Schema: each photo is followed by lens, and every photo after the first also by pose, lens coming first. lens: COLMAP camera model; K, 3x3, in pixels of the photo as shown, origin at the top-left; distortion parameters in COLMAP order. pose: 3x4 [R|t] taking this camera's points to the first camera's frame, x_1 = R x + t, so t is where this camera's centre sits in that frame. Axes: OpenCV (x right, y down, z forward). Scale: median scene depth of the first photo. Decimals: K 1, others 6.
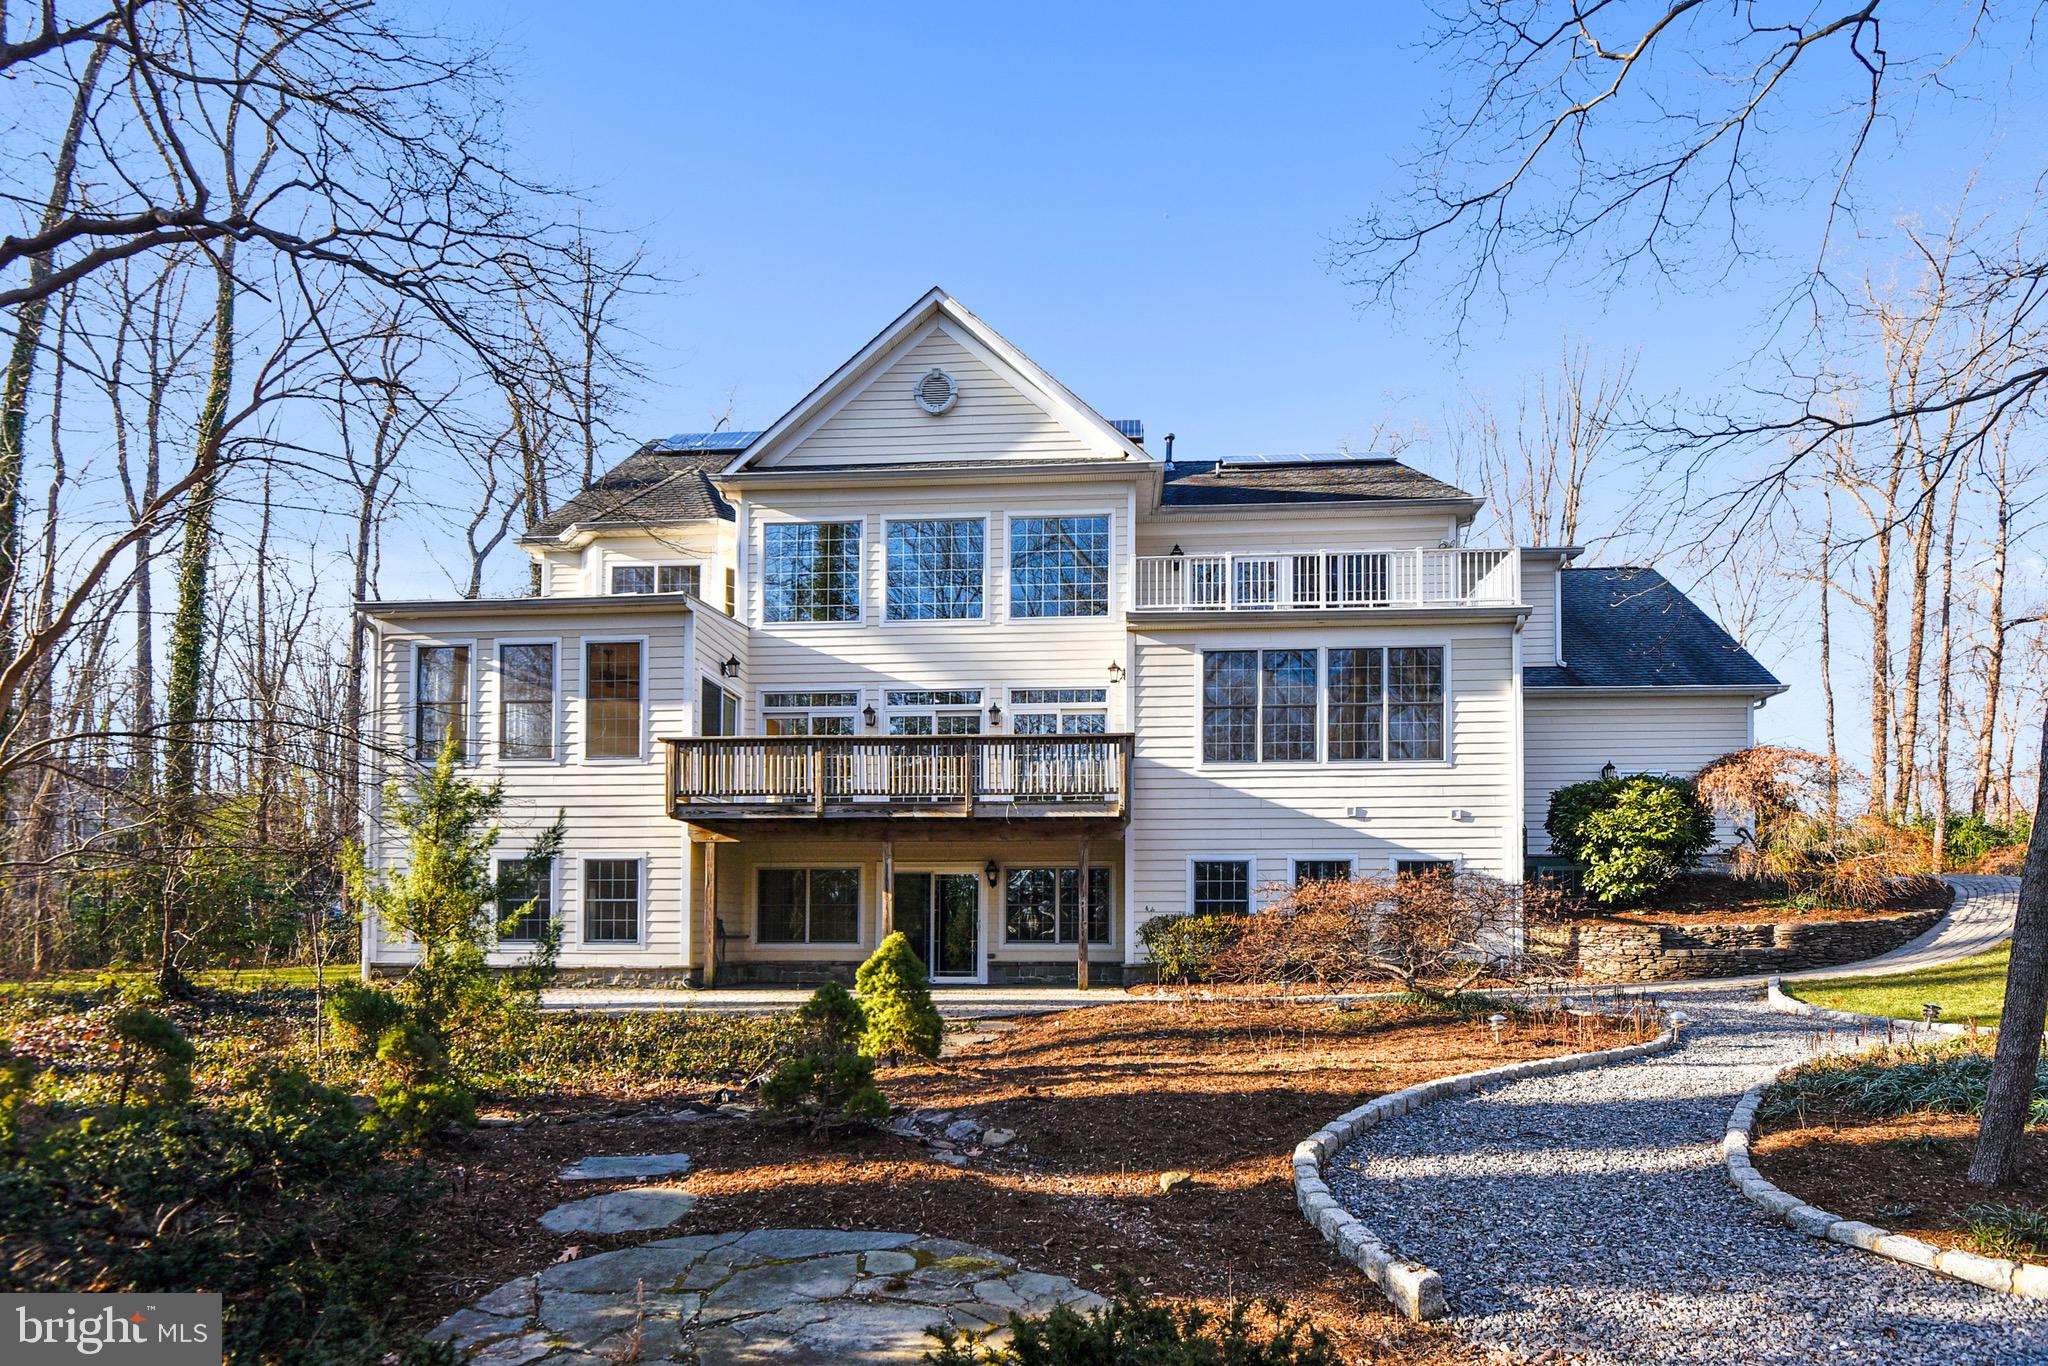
lens RADIAL K [[1082.1, 0, 1024.0], [0, 1082.1, 683.0], [0, 0, 1]] dist [-0.023594, -0.000664]
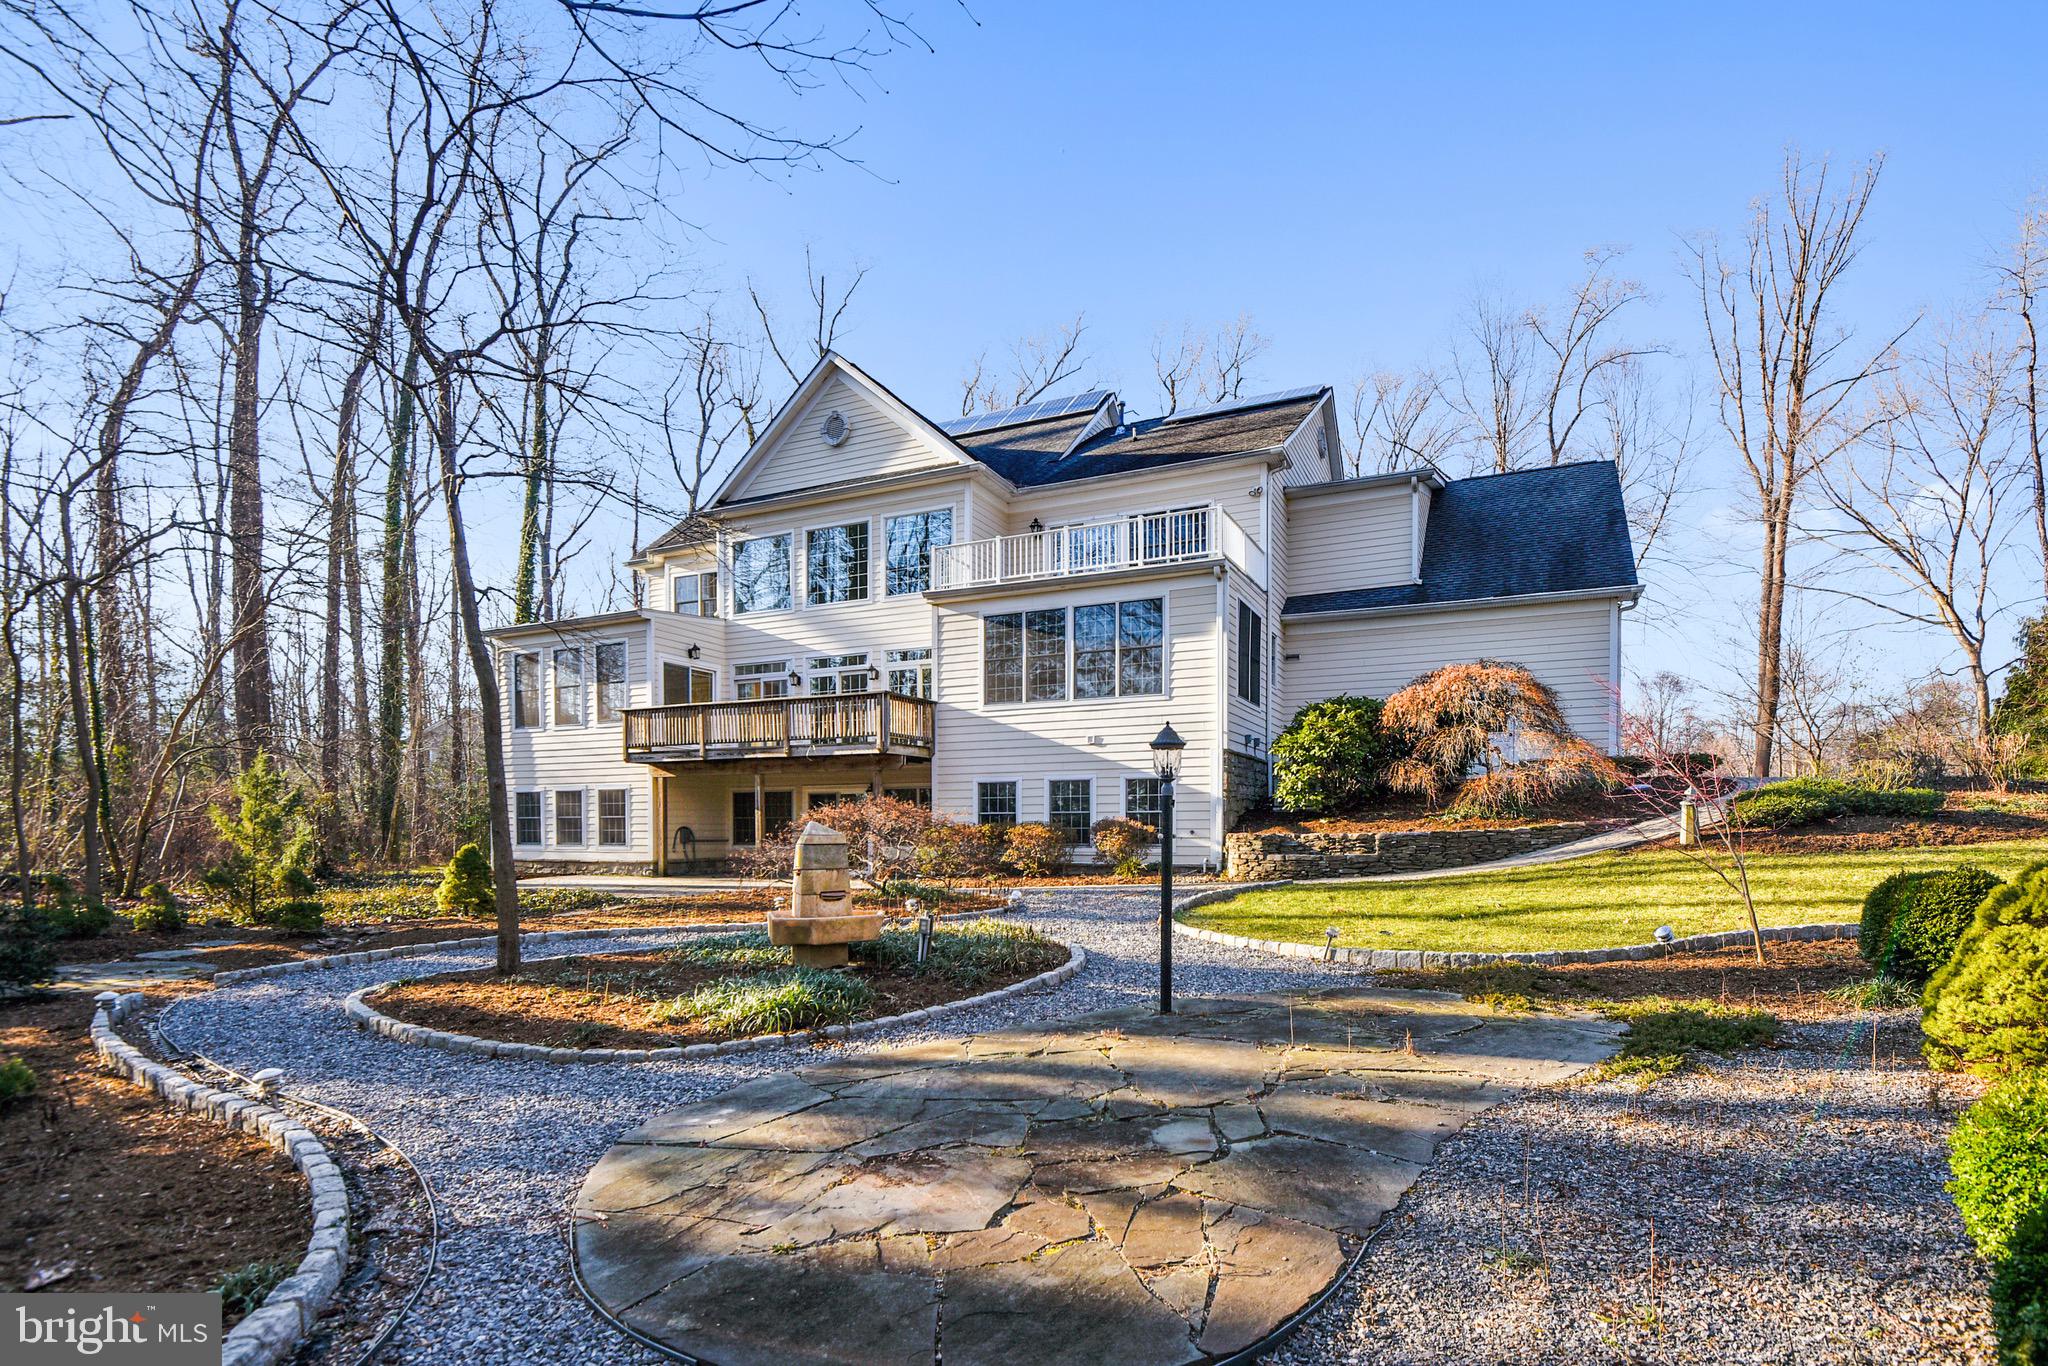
lens RADIAL K [[940.9, 0, 1044.3], [0, 940.9, 688.5], [0, 0, 1]] dist [-0.009409, -0.014910]
pose [[0.940326, -0.054953, -0.335808, 0.610398], [0.080599, 0.994760, 0.062907, -0.009498], [0.330591, -0.086219, 0.939828, -0.010174]]
